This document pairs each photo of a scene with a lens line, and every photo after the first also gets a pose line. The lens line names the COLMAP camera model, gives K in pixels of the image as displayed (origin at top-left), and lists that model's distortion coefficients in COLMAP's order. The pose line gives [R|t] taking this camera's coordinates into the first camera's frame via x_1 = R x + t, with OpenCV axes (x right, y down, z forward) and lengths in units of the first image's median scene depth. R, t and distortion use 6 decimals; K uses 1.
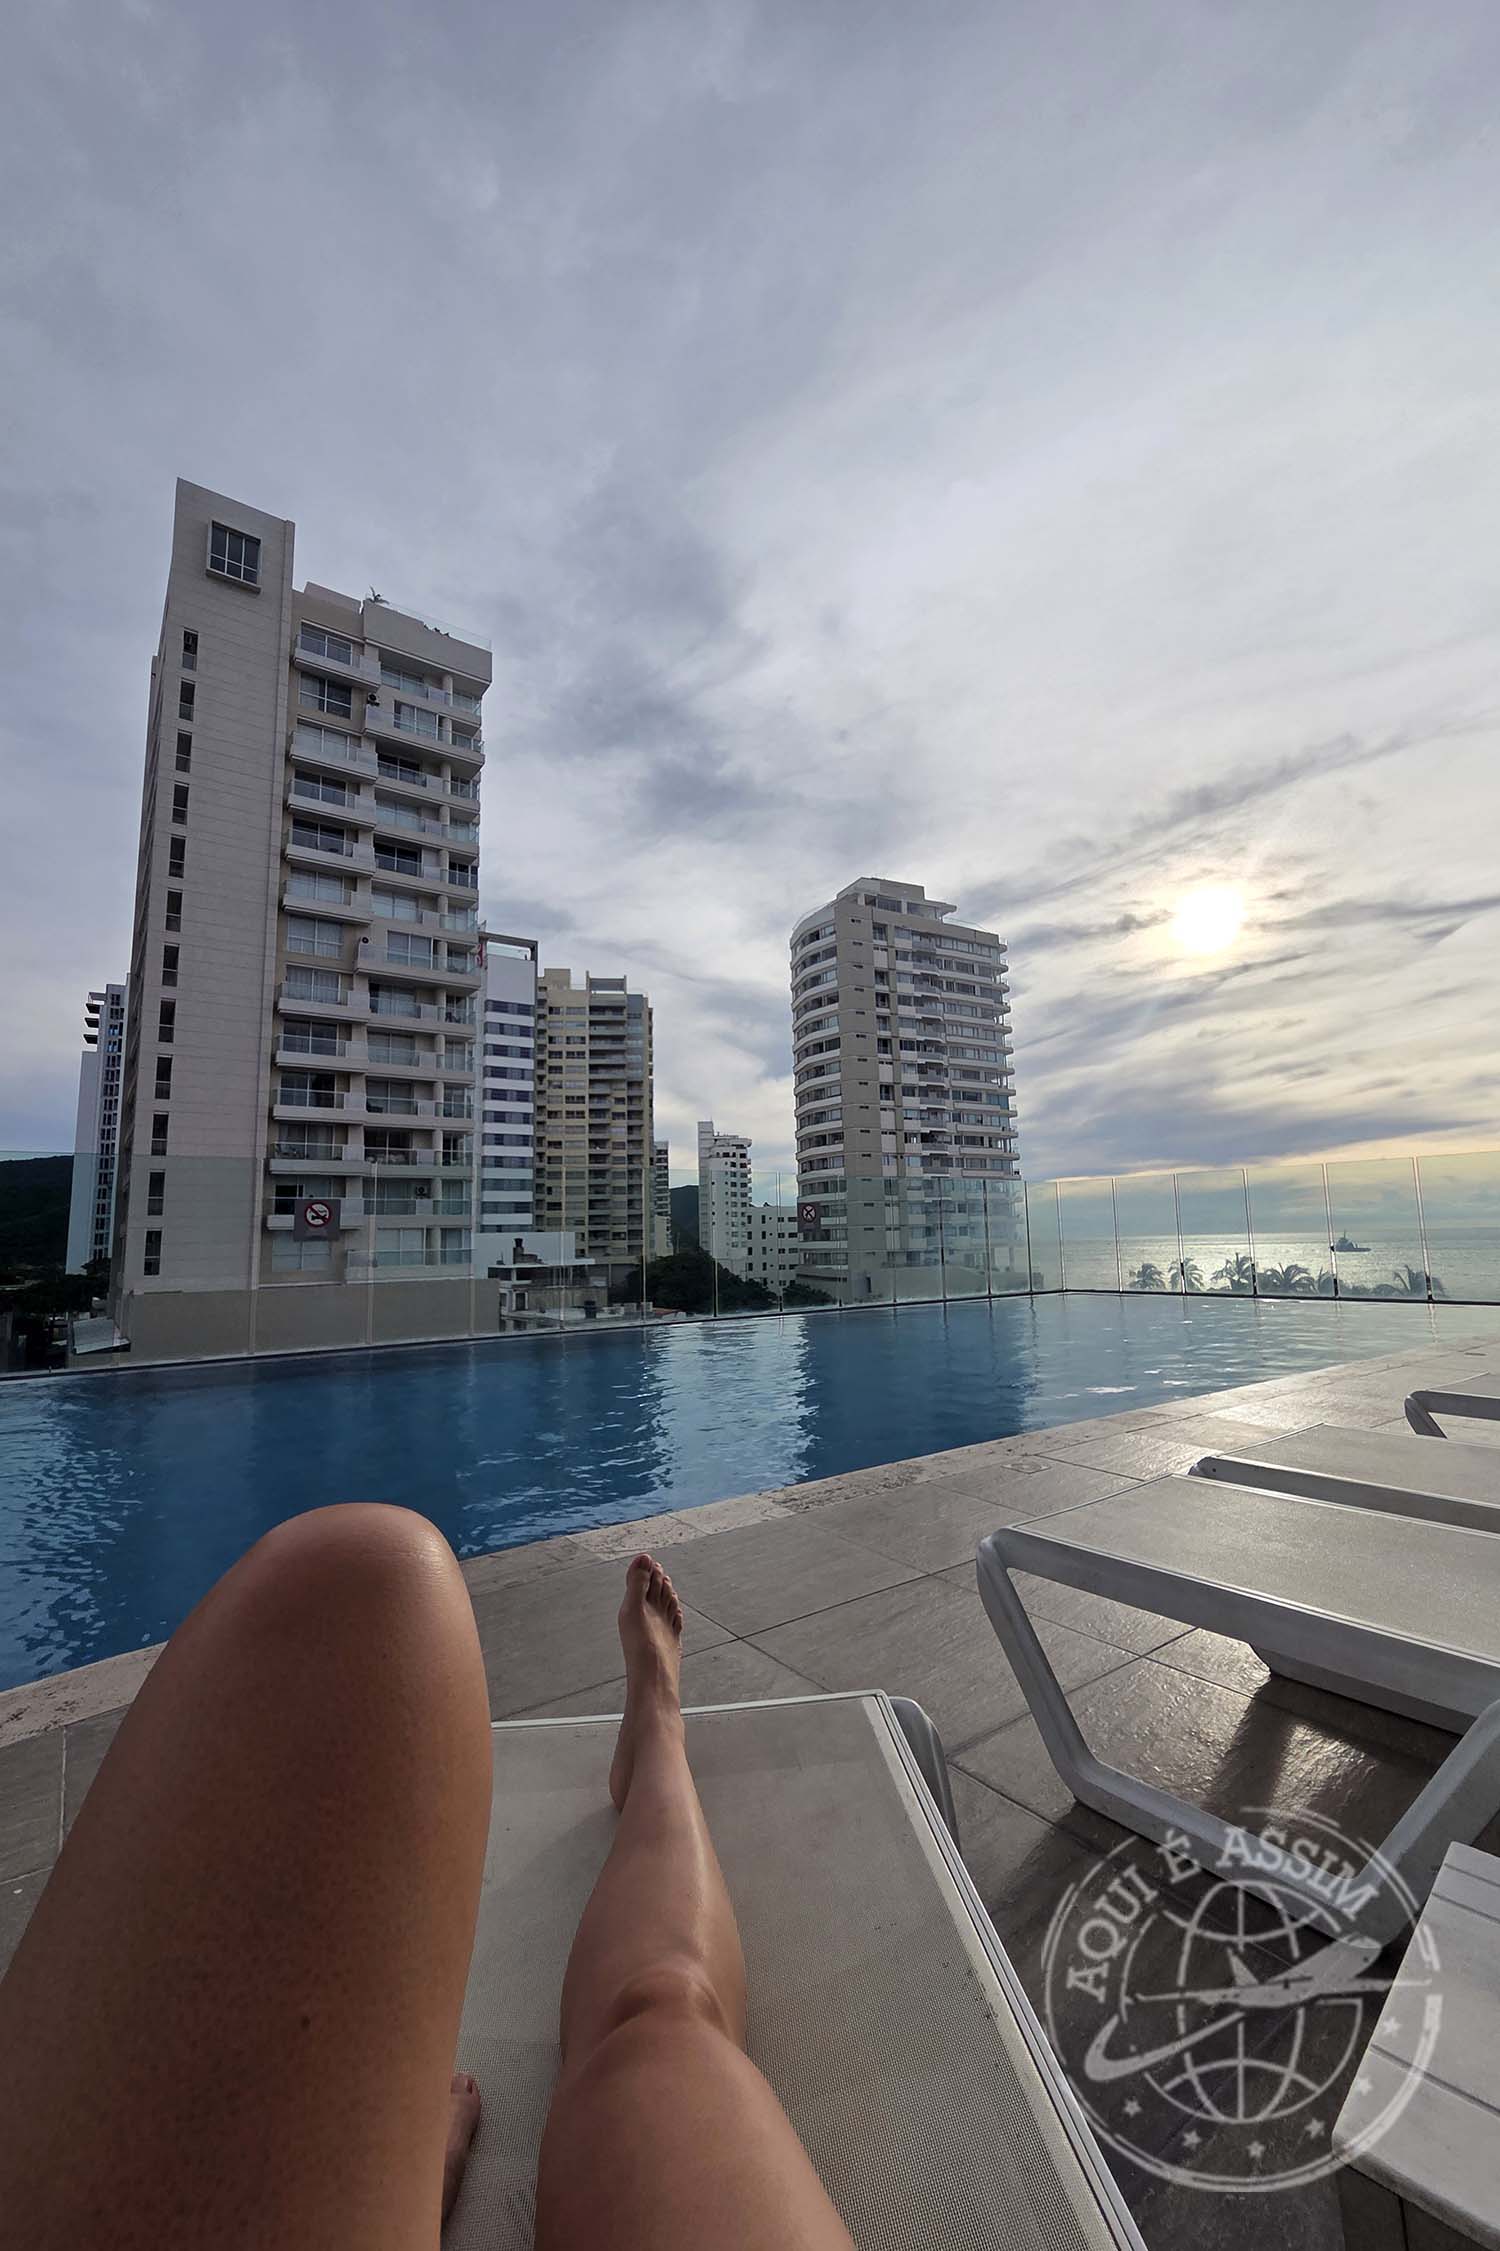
lens RADIAL K [[925.2, 0, 760.9], [0, 925.2, 1124.9], [0, 0, 1]] dist [-0.000535, 0.000016]
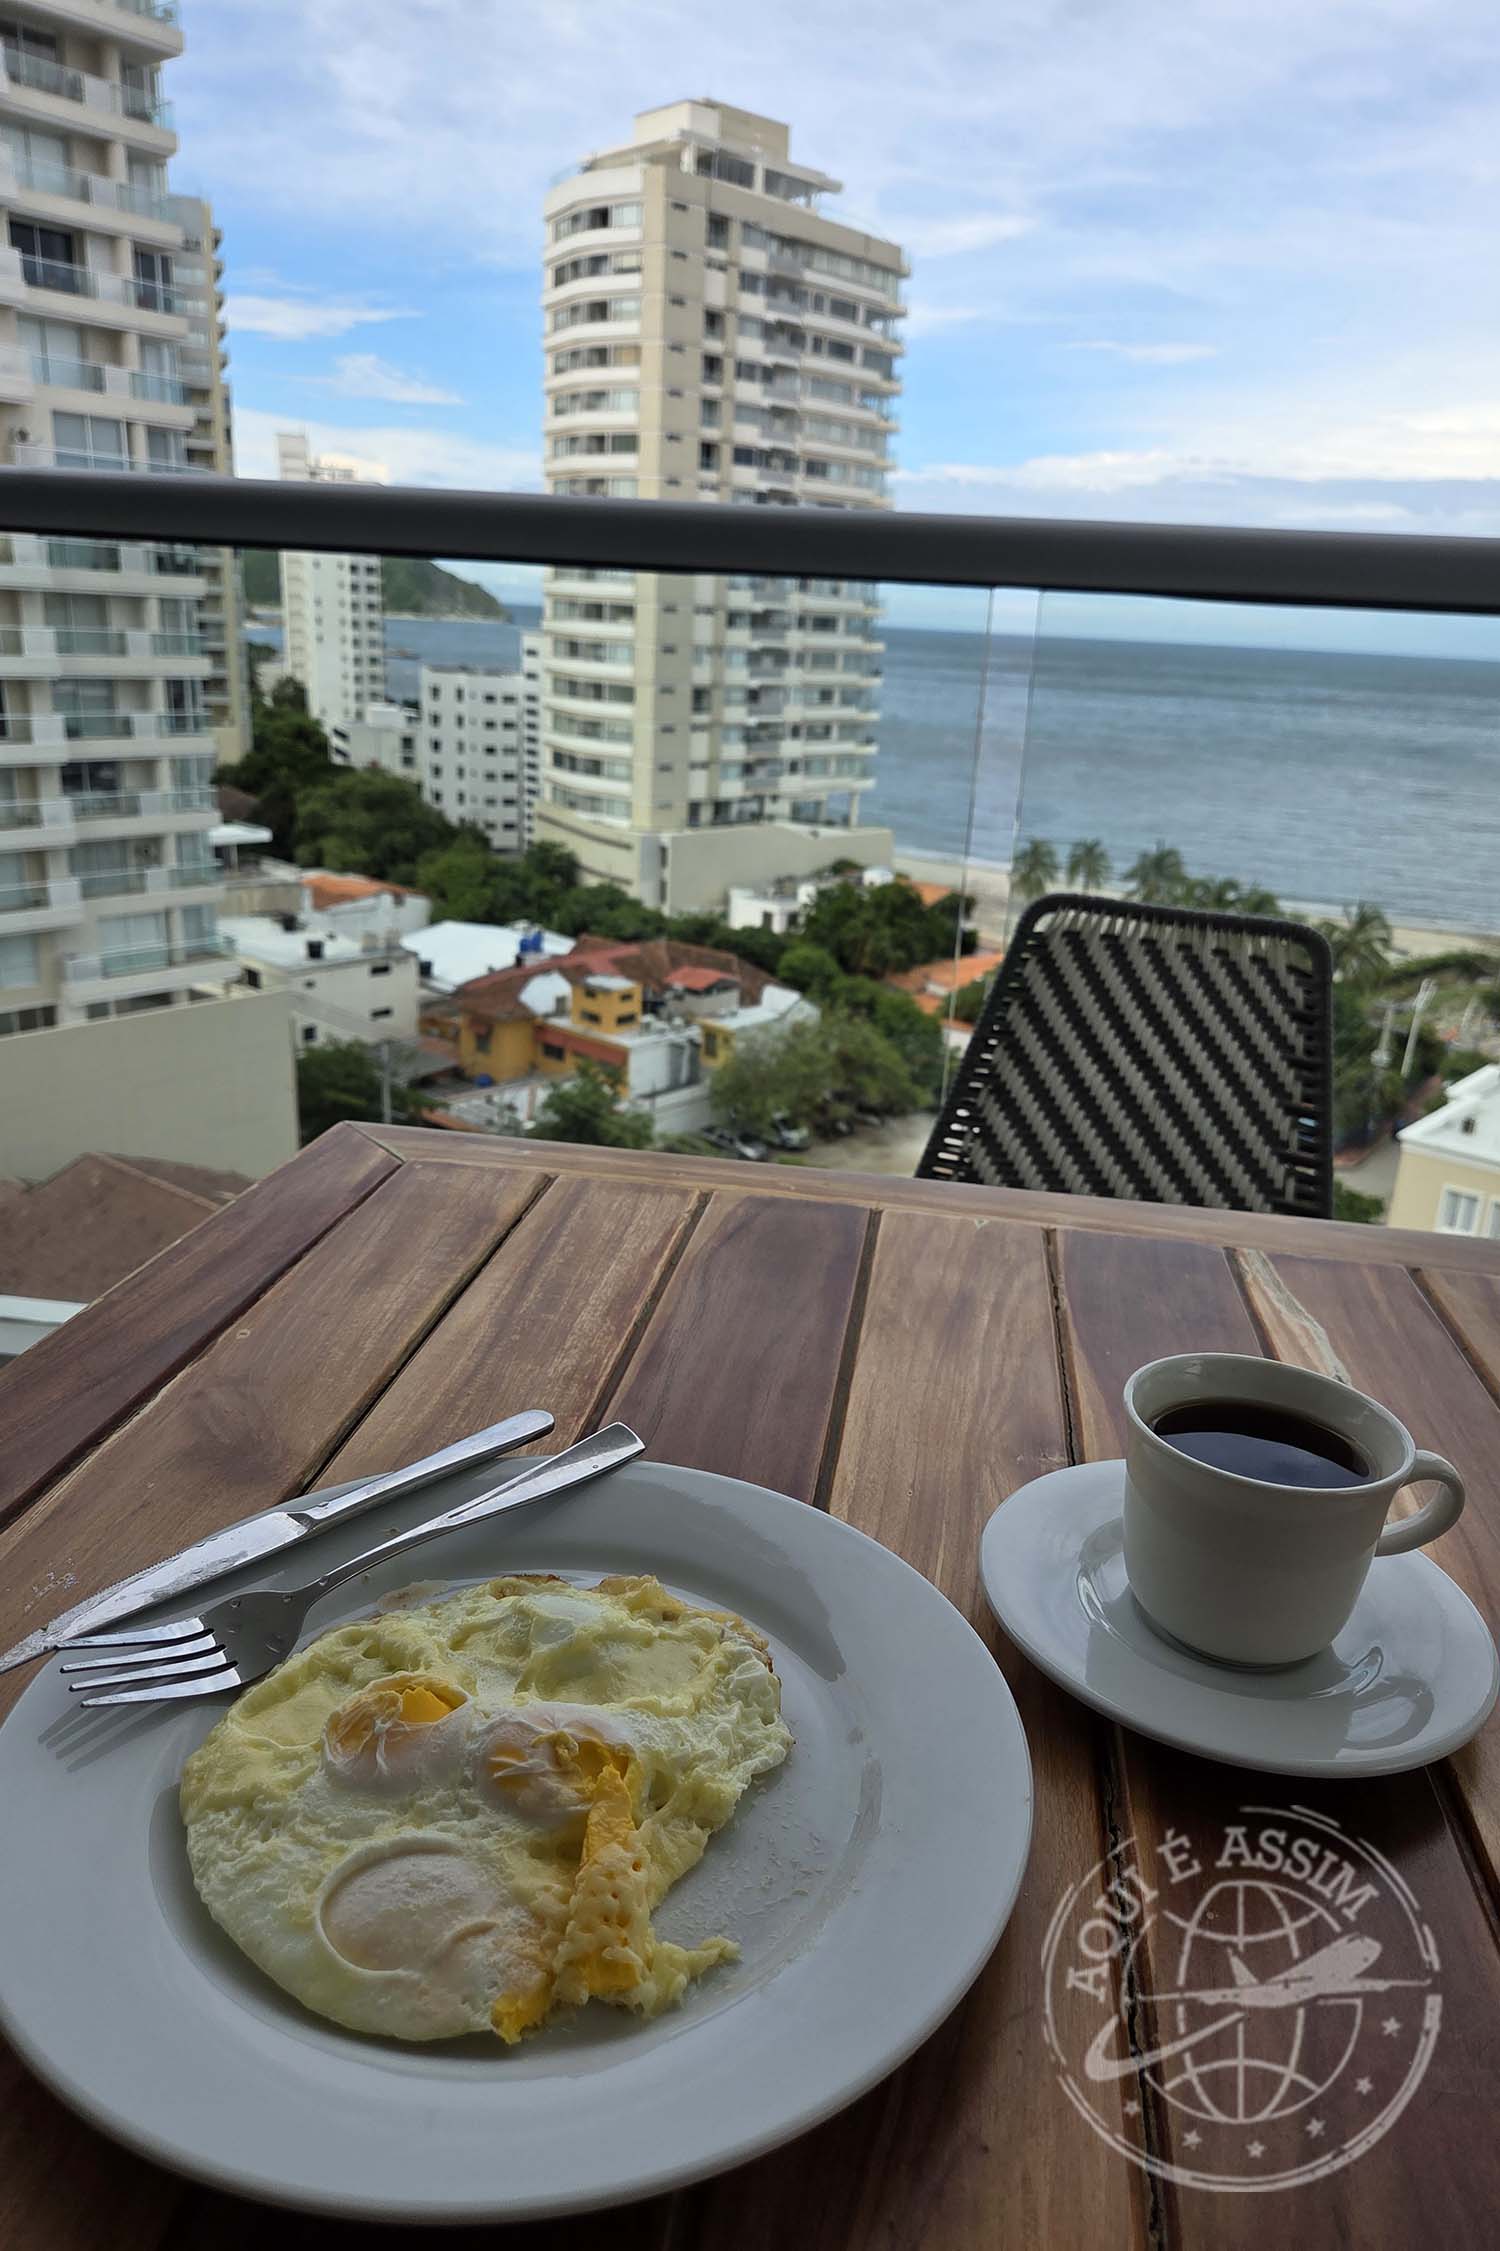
lens RADIAL K [[1535.1, 0, 794.6], [0, 1535.1, 1165.1], [0, 0, 1]] dist [0.004768, -0.004819]
pose [[0.956005, -0.020657, 0.292622, -0.112614], [-0.116453, 0.888826, 0.443201, -0.122336], [-0.269245, -0.457780, 0.847316, -0.071741]]
